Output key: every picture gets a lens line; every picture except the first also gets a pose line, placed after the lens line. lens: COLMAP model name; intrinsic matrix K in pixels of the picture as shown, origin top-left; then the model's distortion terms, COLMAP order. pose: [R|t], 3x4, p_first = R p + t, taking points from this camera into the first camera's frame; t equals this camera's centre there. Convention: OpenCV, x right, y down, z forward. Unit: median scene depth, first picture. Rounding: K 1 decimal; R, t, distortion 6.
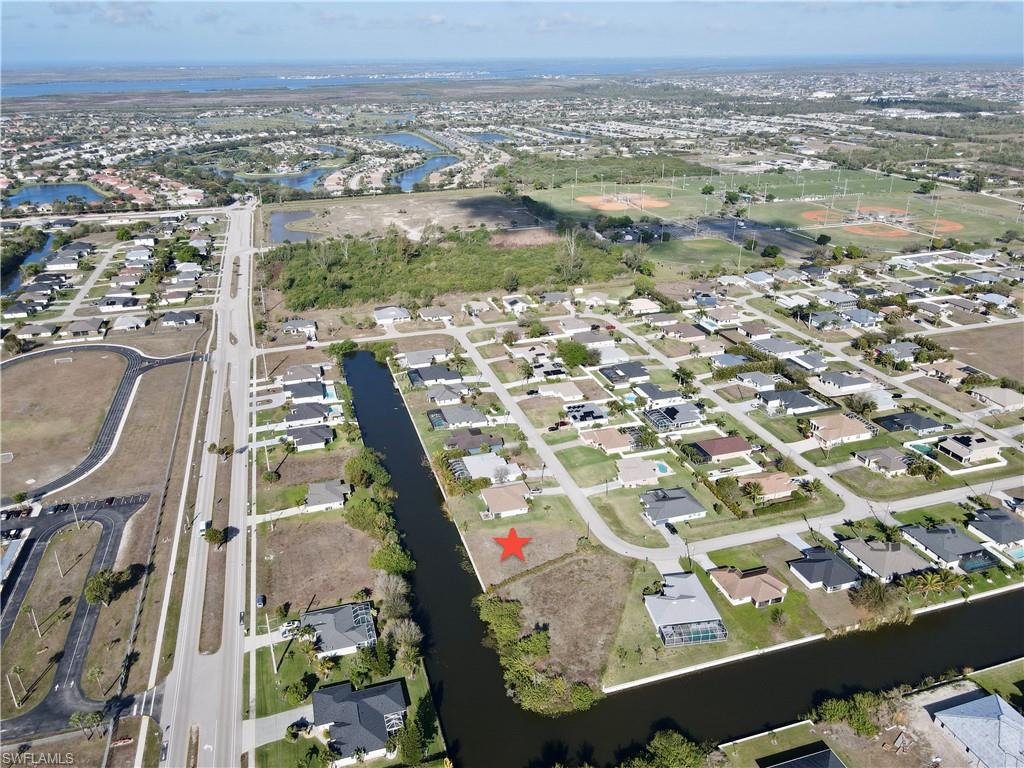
lens RADIAL K [[731.8, 0, 503.0], [0, 731.8, 428.7], [0, 0, 1]] dist [0.000867, 0.013862]
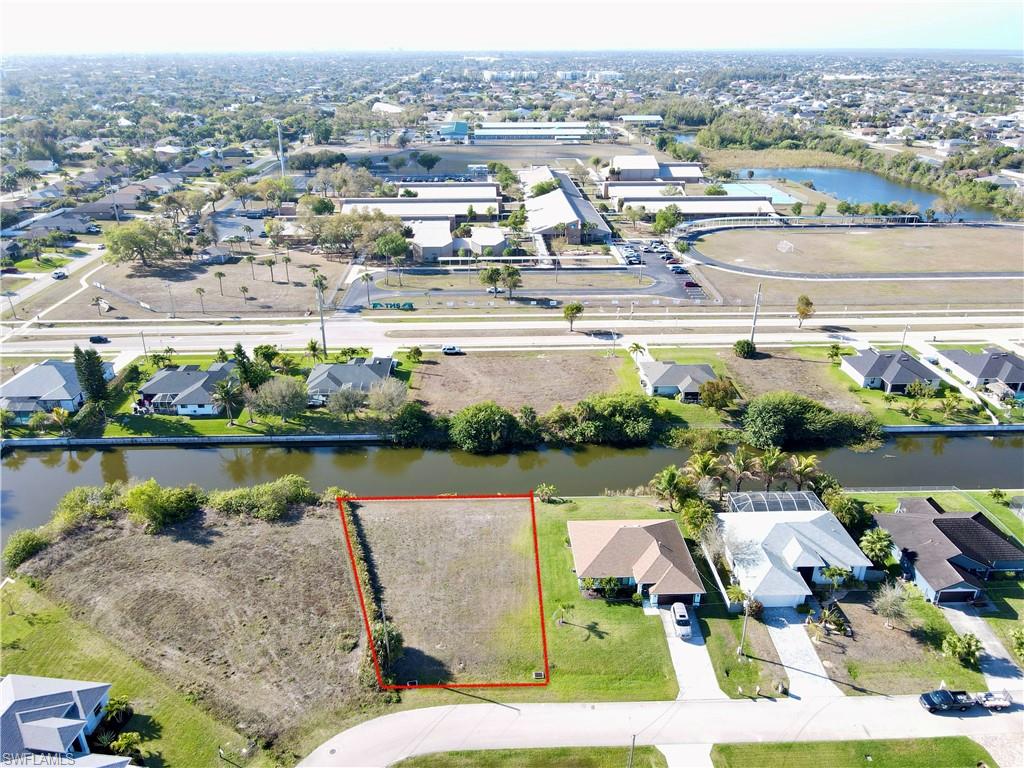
lens RADIAL K [[754.3, 0, 503.3], [0, 754.3, 383.2], [0, 0, 1]] dist [-0.010742, 0.051880]
pose [[-0.255365, 0.405202, -0.877838, 0.259548], [-0.441491, 0.758886, 0.478726, -0.106137], [0.860159, 0.509808, -0.014899, 0.669547]]
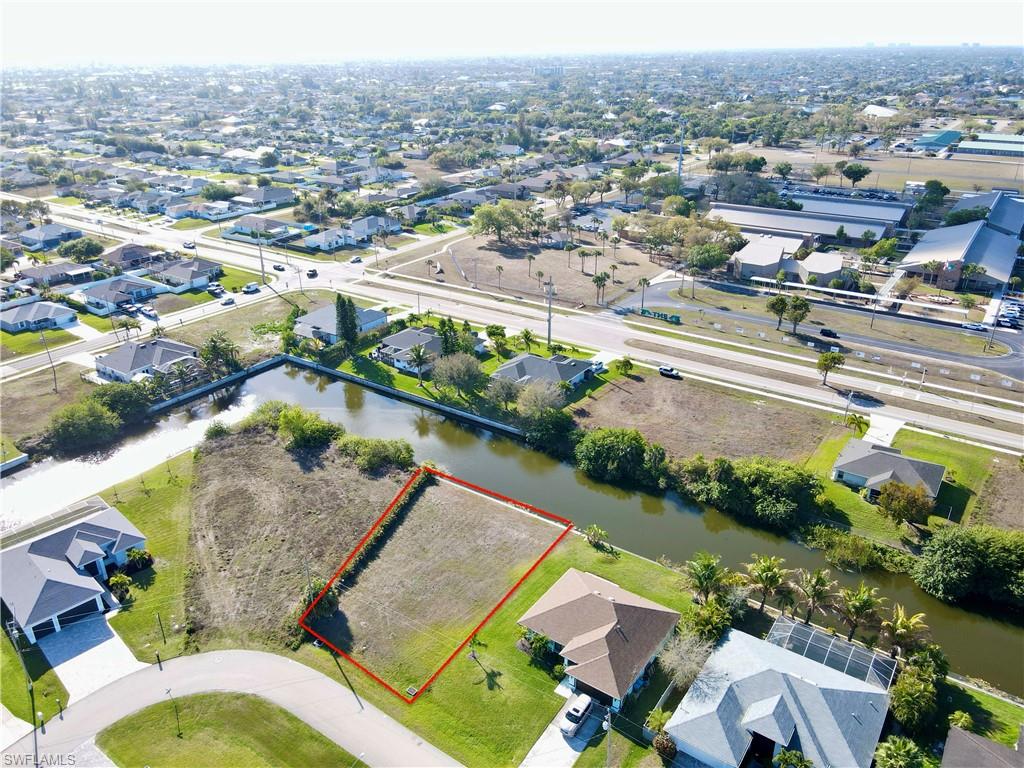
lens RADIAL K [[754.3, 0, 503.3], [0, 754.3, 383.2], [0, 0, 1]] dist [-0.010742, 0.051880]
pose [[-0.789045, 0.266357, -0.553591, 0.157612], [-0.267950, 0.661676, 0.700277, -0.167985], [0.552821, 0.700885, -0.450721, 0.787865]]
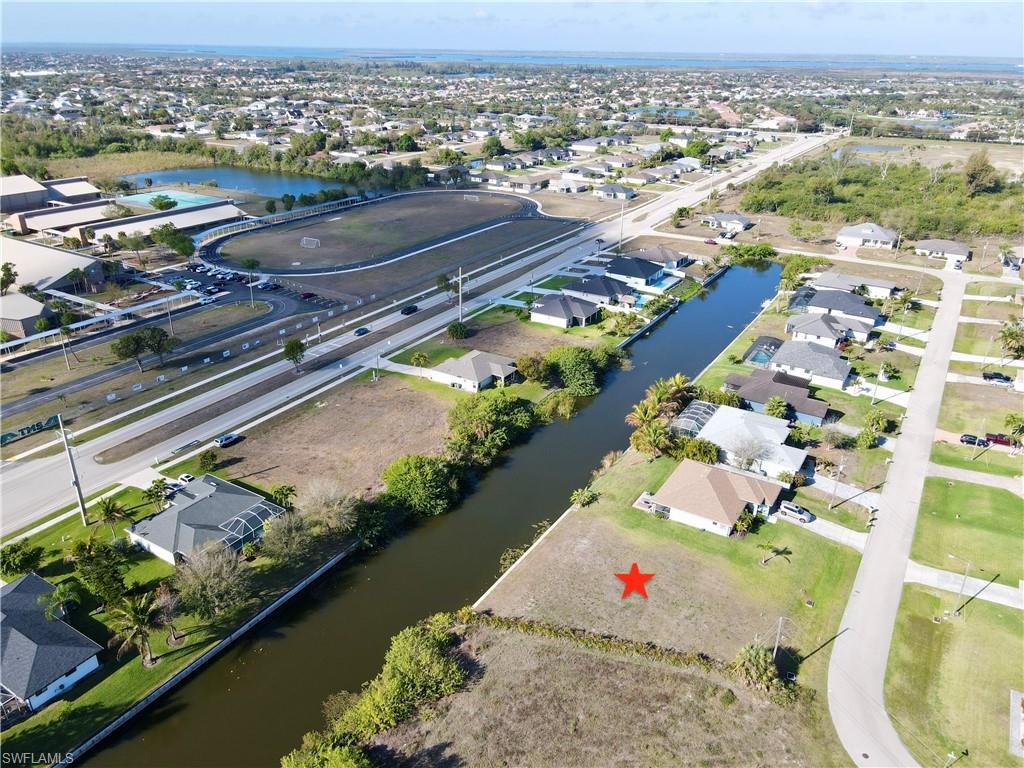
lens RADIAL K [[752.5, 0, 504.5], [0, 752.5, 383.8], [0, 0, 1]] dist [0.007356, 0.012243]
pose [[0.664028, 0.322603, -0.674532, 0.161272], [-0.359290, 0.928825, 0.090526, 0.026317], [0.655726, 0.182241, 0.732674, 0.412147]]
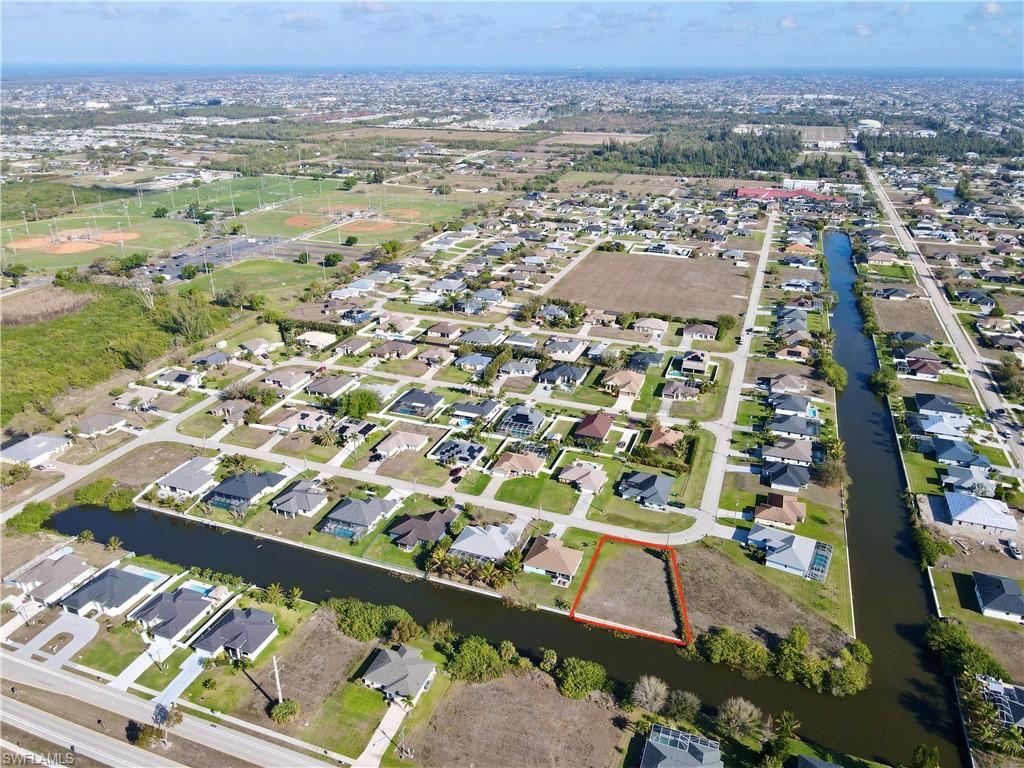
lens RADIAL K [[754.3, 0, 503.3], [0, 754.3, 383.2], [0, 0, 1]] dist [-0.010742, 0.051880]
pose [[0.609625, -0.303872, 0.732133, -0.478007], [0.355501, 0.930322, 0.090116, -0.153814], [-0.708503, 0.205337, 0.675174, 0.282595]]
